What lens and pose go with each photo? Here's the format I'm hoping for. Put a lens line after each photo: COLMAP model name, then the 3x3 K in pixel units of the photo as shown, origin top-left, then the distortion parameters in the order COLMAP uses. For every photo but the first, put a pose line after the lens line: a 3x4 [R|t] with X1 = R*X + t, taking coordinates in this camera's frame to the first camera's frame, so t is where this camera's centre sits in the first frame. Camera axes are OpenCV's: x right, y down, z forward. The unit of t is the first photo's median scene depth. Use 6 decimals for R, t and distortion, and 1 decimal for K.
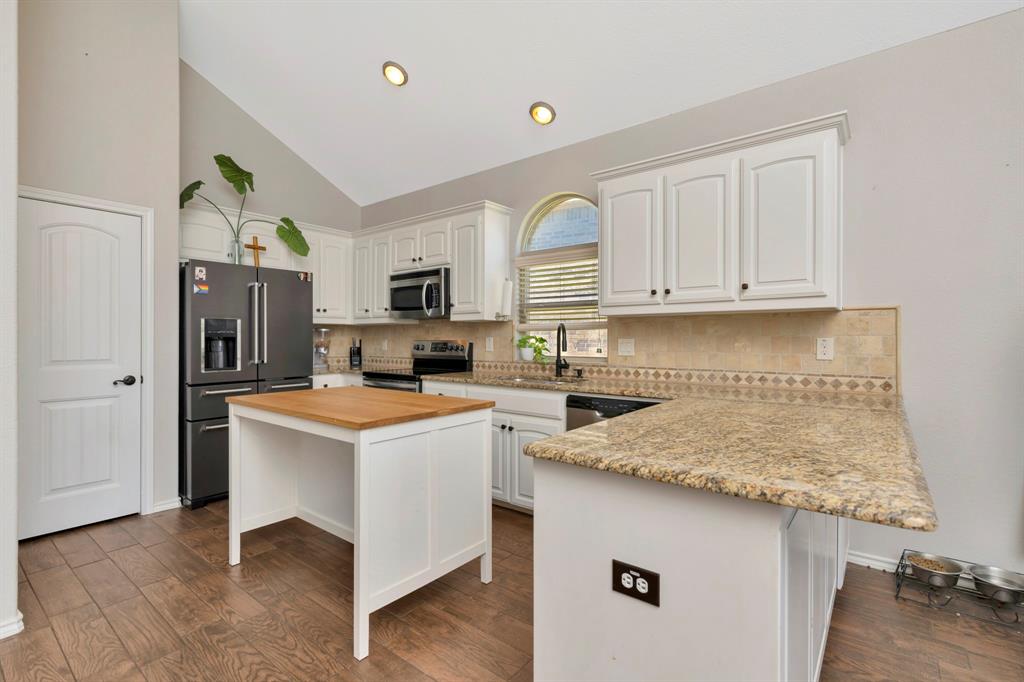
lens RADIAL K [[464.0, 0, 512.0], [0, 464.0, 341.0], [0, 0, 1]] dist [-0.000880, -0.000071]
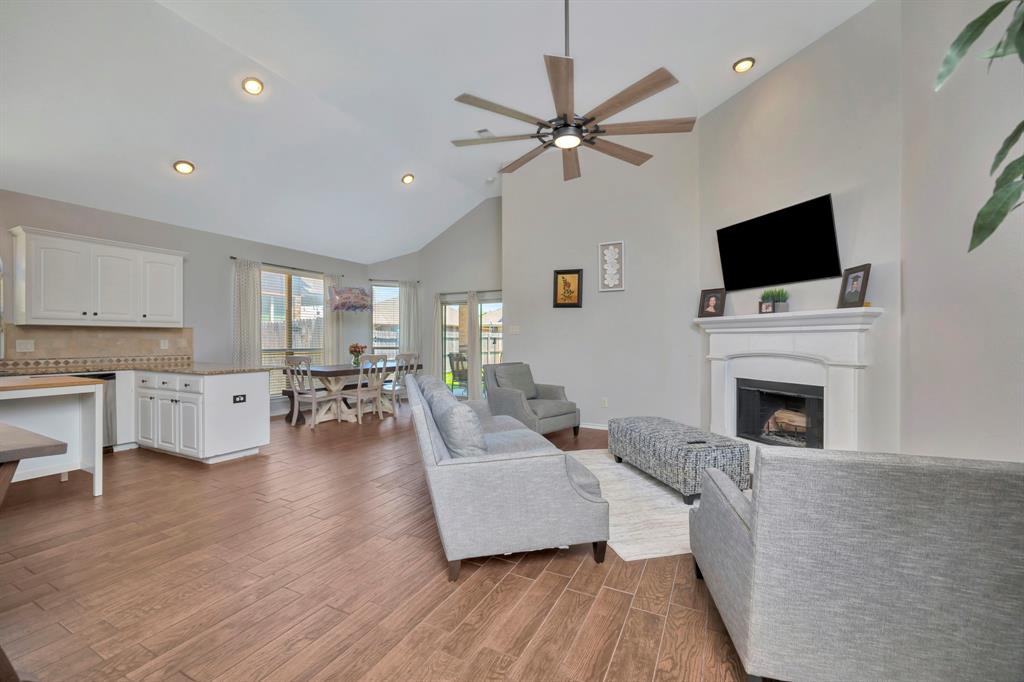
lens RADIAL K [[416.5, 0, 522.7], [0, 416.5, 339.2], [0, 0, 1]] dist [0.000852, 0.000160]
pose [[-0.212237, 0.000563, 0.977218, -1.243971], [0.004168, 0.999991, 0.000329, -0.001195], [-0.977209, 0.004143, -0.212237, -0.217688]]
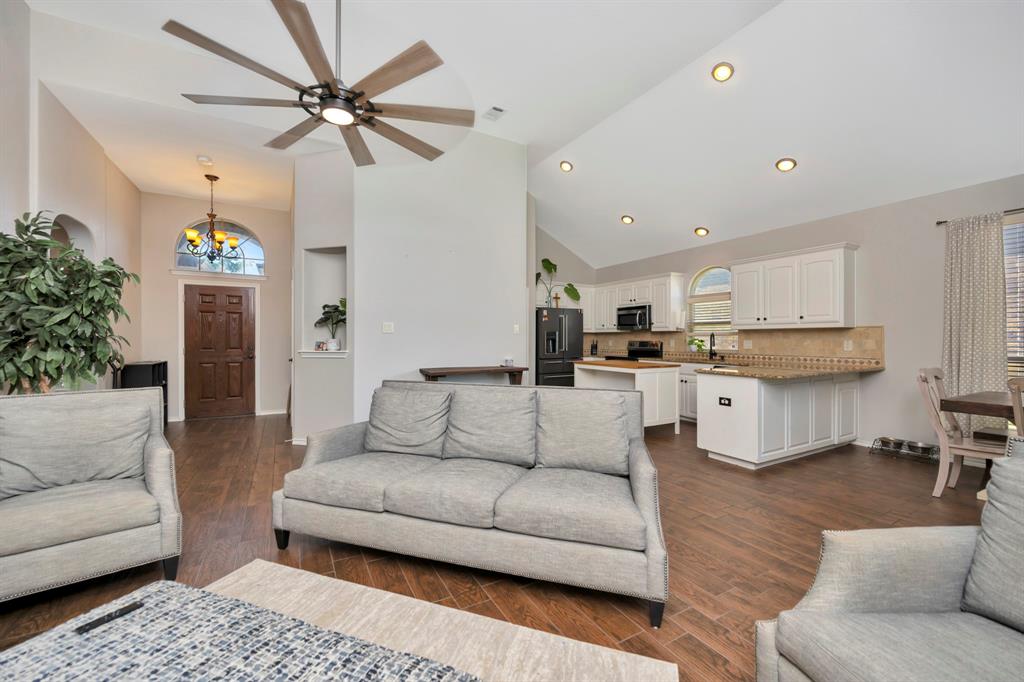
lens RADIAL K [[408.1, 0, 507.6], [0, 408.1, 339.9], [0, 0, 1]] dist [-0.002489, -0.000147]
pose [[0.925358, 0.002246, -0.379087, -0.043692], [-0.003461, 0.999991, -0.002524, 0.000689], [0.379077, 0.003648, 0.925358, -0.944562]]
